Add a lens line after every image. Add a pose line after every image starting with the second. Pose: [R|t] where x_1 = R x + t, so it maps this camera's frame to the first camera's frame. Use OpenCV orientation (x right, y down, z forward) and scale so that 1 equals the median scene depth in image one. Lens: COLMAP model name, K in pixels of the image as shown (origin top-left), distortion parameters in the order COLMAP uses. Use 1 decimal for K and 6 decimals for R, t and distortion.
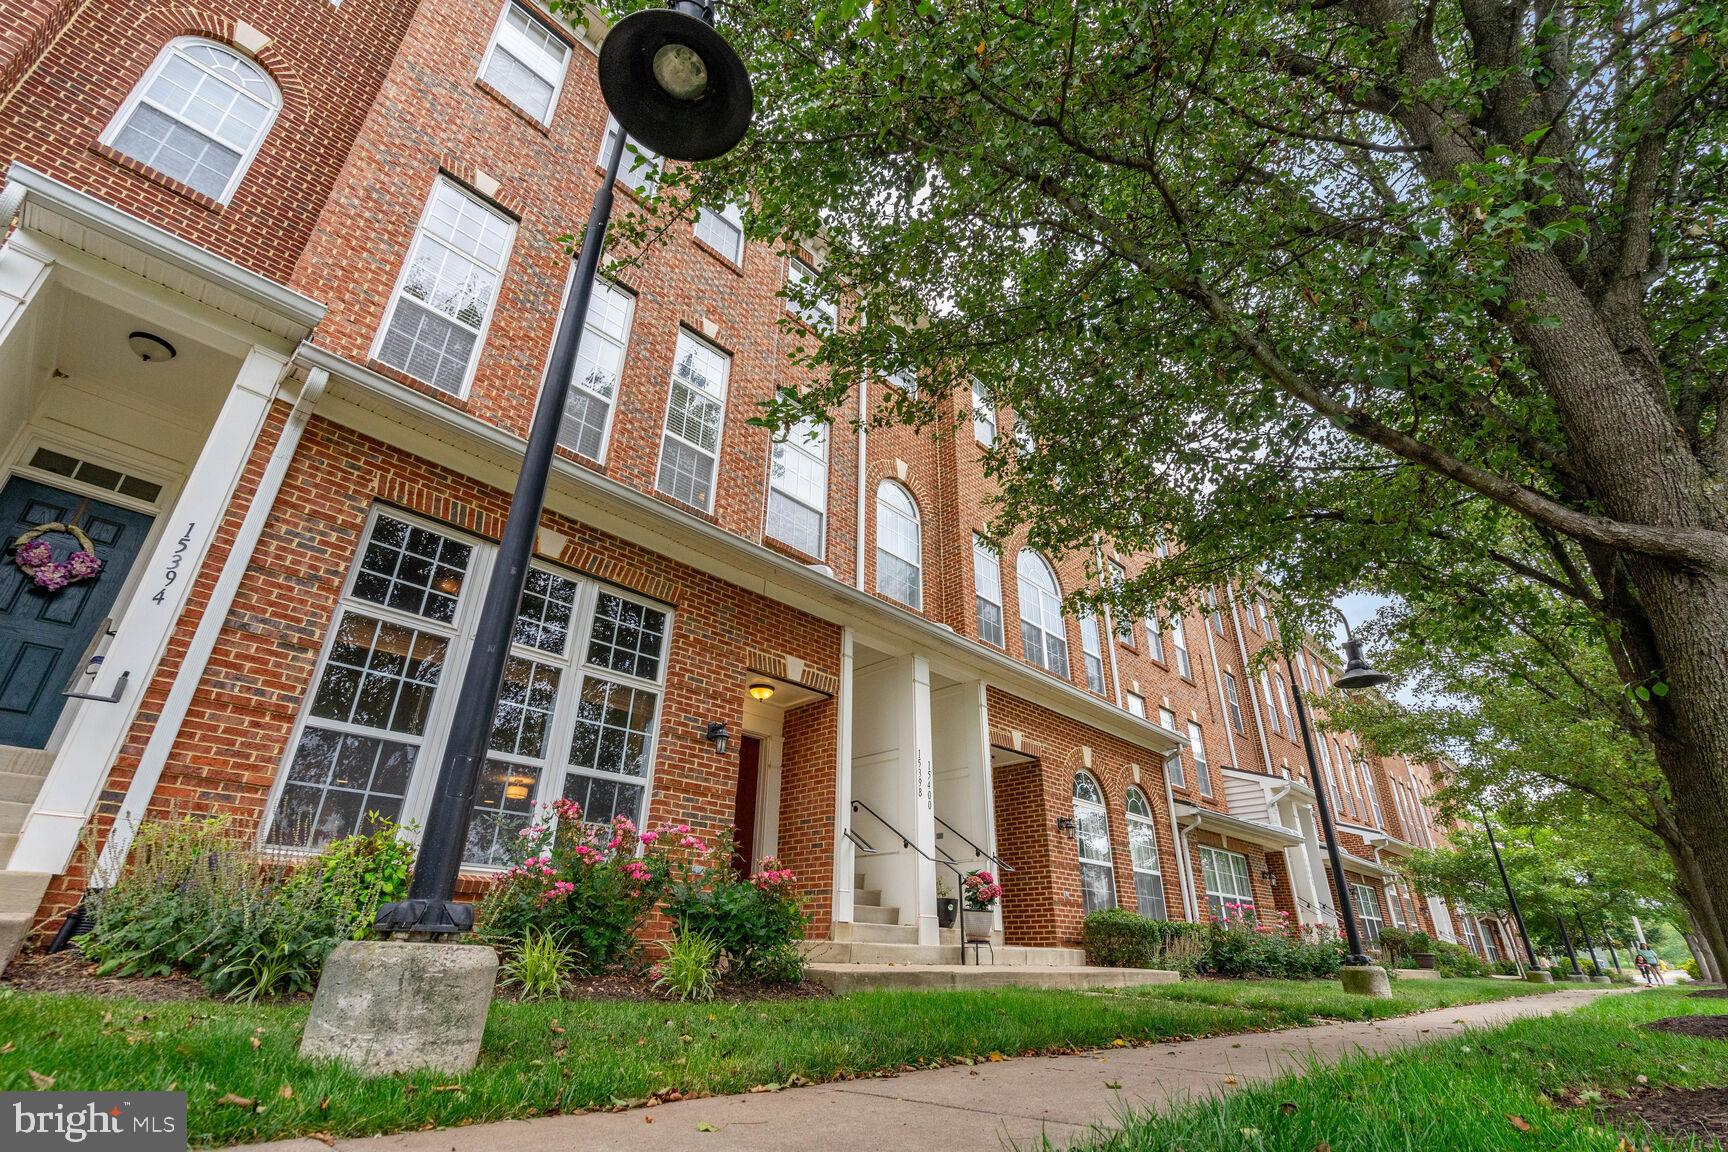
lens RADIAL K [[774.4, 0, 862.2], [0, 774.4, 575.8], [0, 0, 1]] dist [-0.002715, 0.000928]
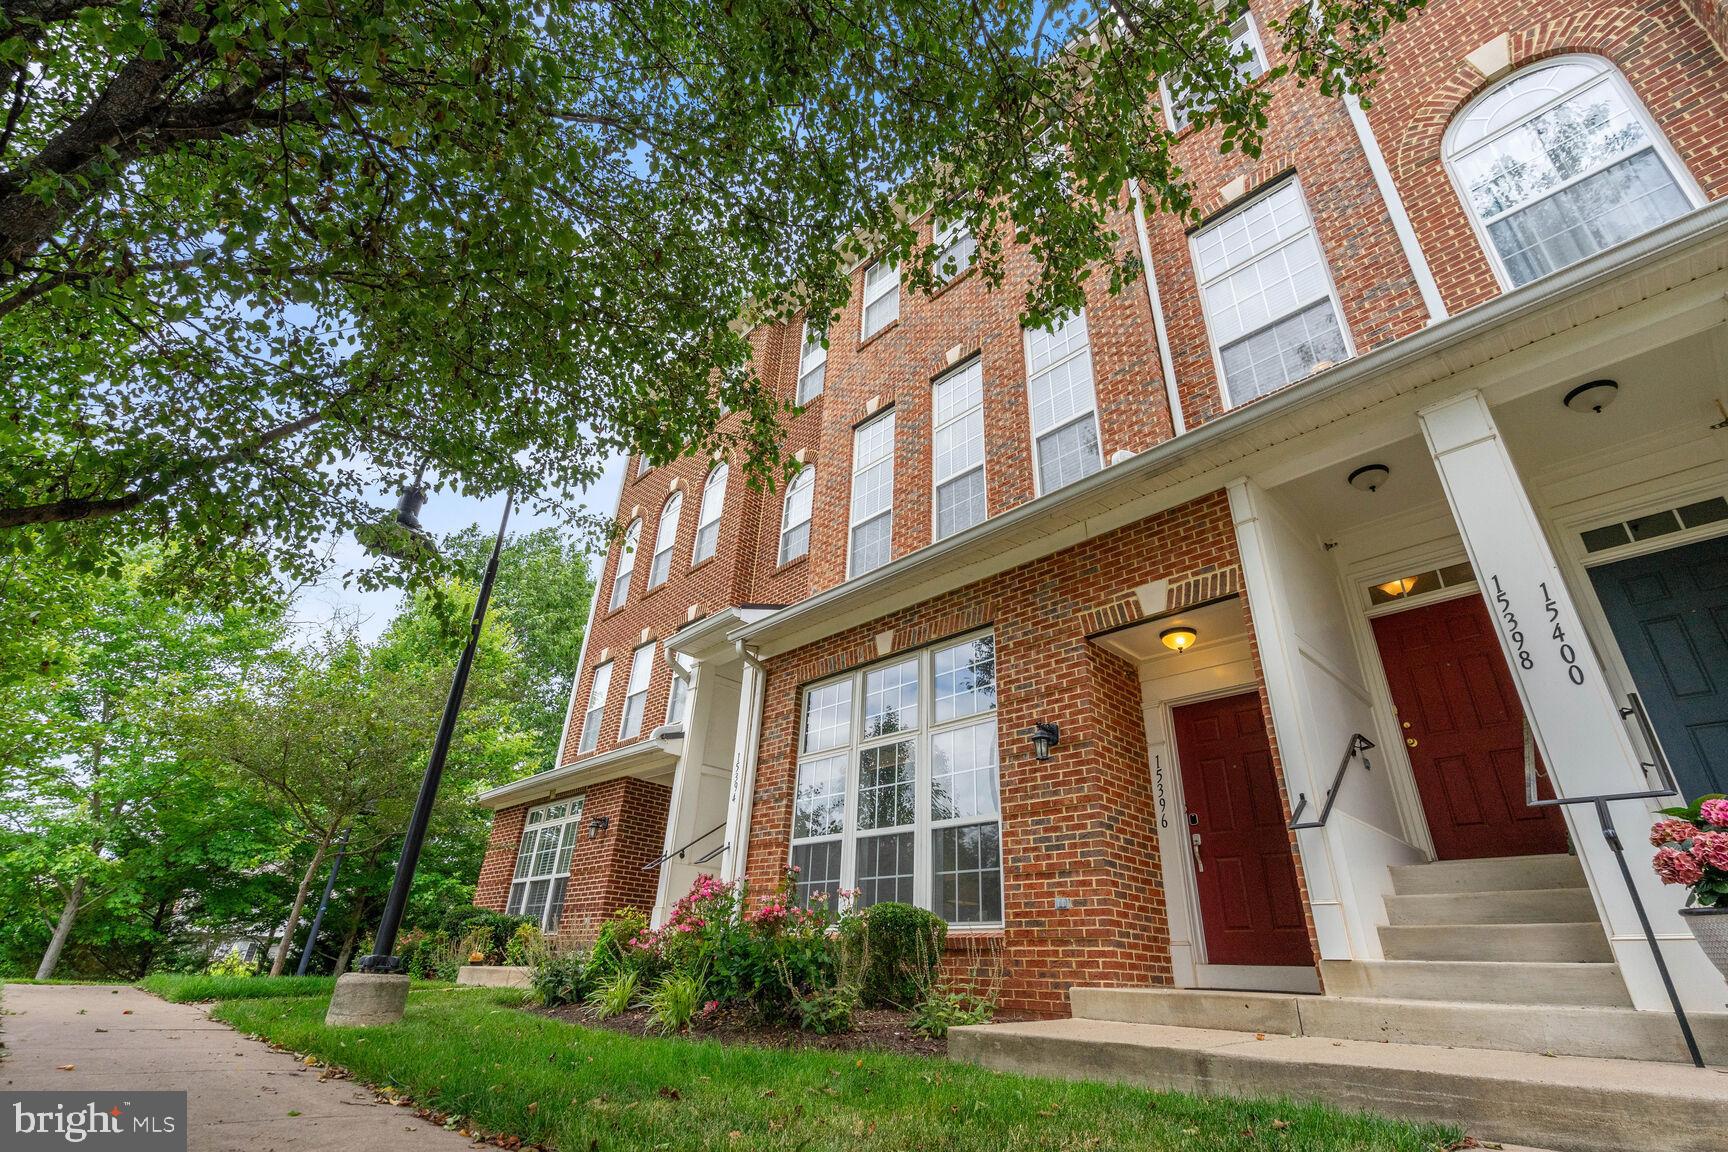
lens RADIAL K [[764.5, 0, 869.7], [0, 764.5, 574.6], [0, 0, 1]] dist [-0.031495, 0.017521]
pose [[-0.003194, -0.479118, -0.877745, 0.629489], [0.416104, 0.797515, -0.436838, 0.352681], [0.909311, -0.366628, 0.196816, 0.748663]]
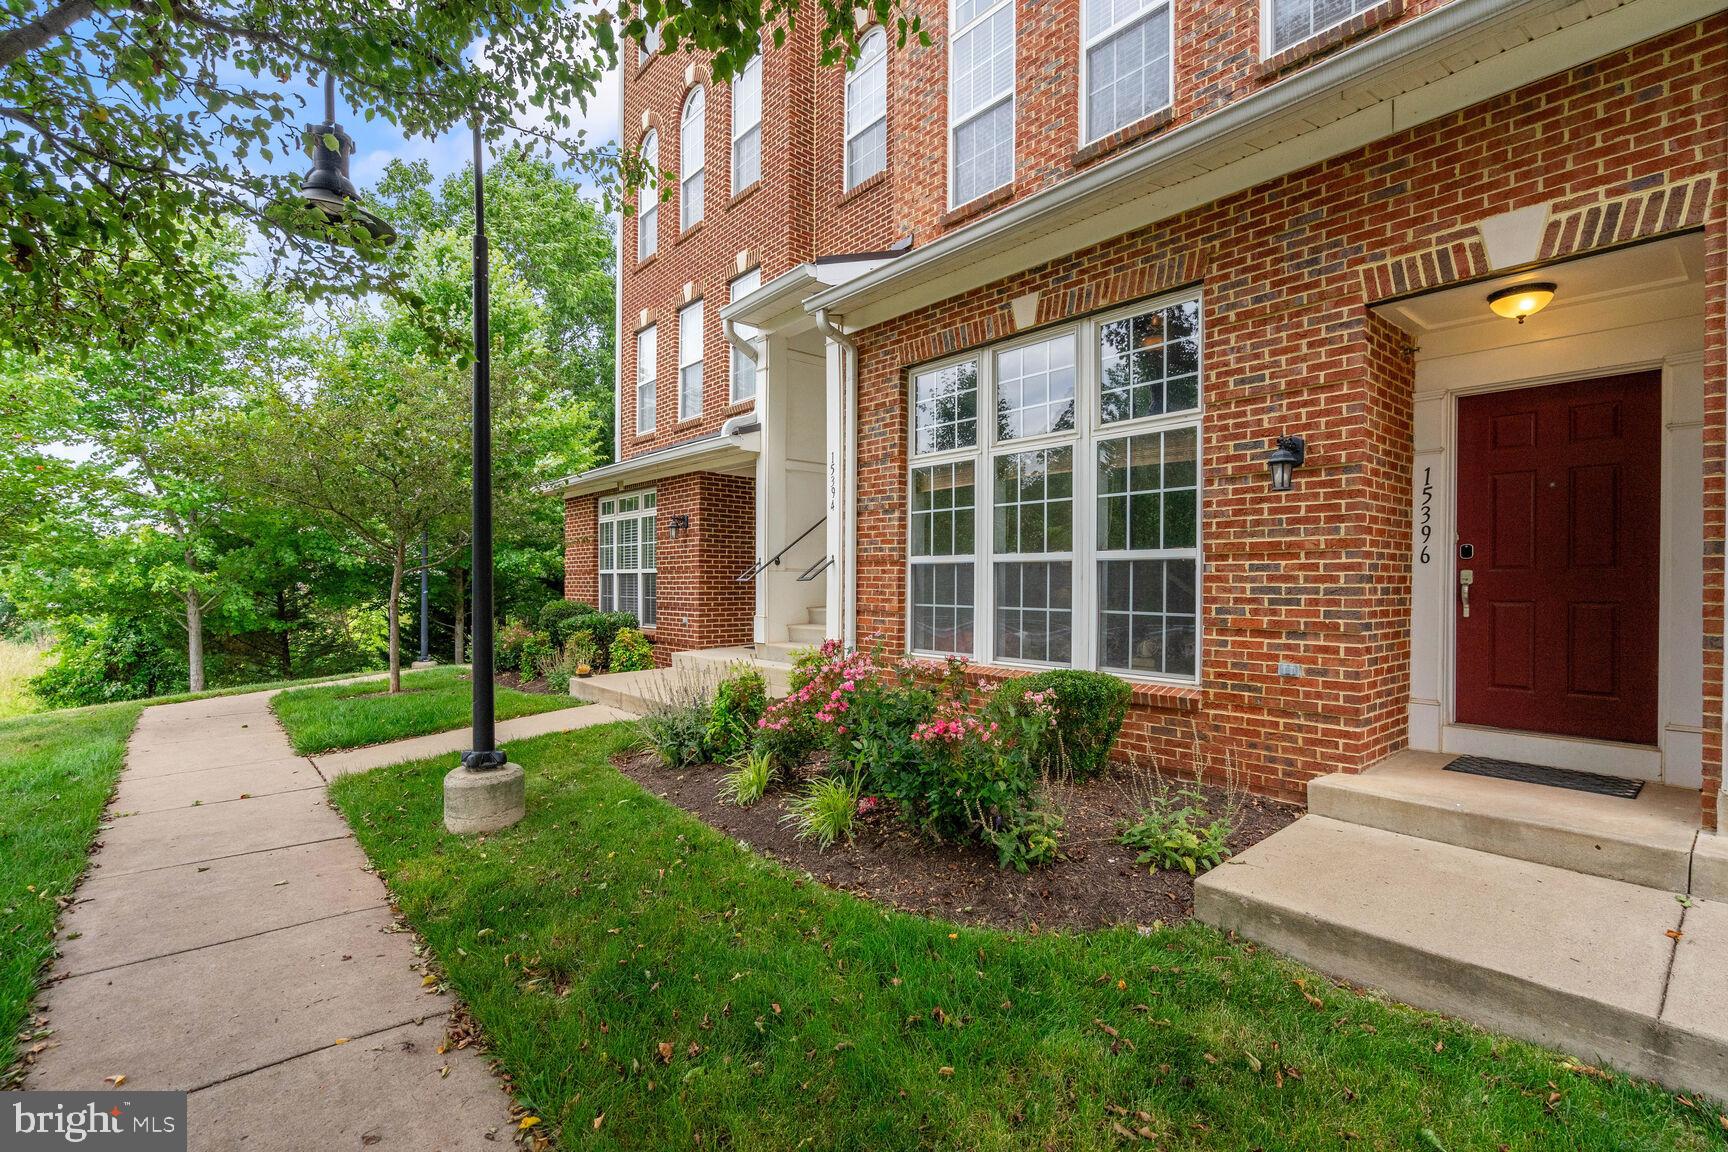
lens RADIAL K [[774.4, 0, 862.2], [0, 774.4, 575.8], [0, 0, 1]] dist [-0.002715, 0.000928]
pose [[-0.084908, -0.018425, -0.996218, 0.443033], [0.443471, 0.894640, -0.054344, 0.178031], [0.892258, -0.446409, -0.067791, 0.725405]]
